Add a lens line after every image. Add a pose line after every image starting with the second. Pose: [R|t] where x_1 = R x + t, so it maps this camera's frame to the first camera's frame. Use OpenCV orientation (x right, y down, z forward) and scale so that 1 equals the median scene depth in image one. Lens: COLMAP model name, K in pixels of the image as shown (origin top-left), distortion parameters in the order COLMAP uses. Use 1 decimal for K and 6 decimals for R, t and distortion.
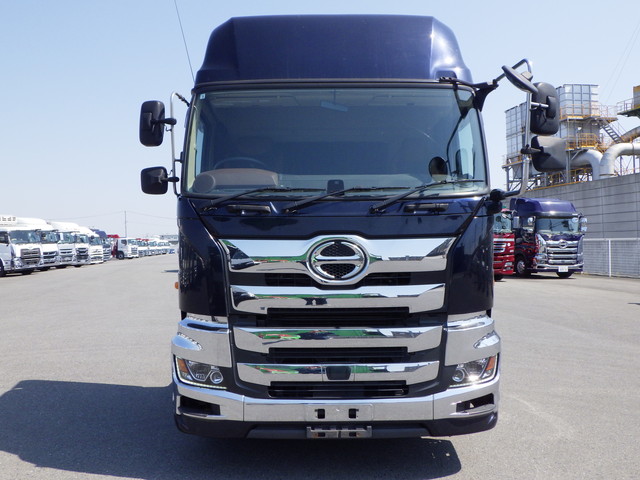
lens RADIAL K [[528.2, 0, 319.6], [0, 528.2, 242.1], [0, 0, 1]] dist [0.000880, -0.002469]
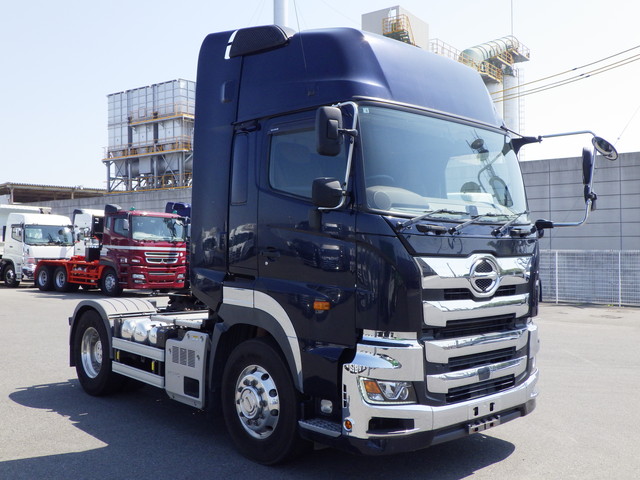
lens RADIAL K [[637.6, 0, 319.4], [0, 637.6, 239.1], [0, 0, 1]] dist [-0.008475, 0.000000]
pose [[0.752747, 0.024957, 0.657837, -1.147800], [-0.014446, 0.999667, -0.021395, -0.010501], [-0.658152, 0.006602, 0.752856, 0.187539]]
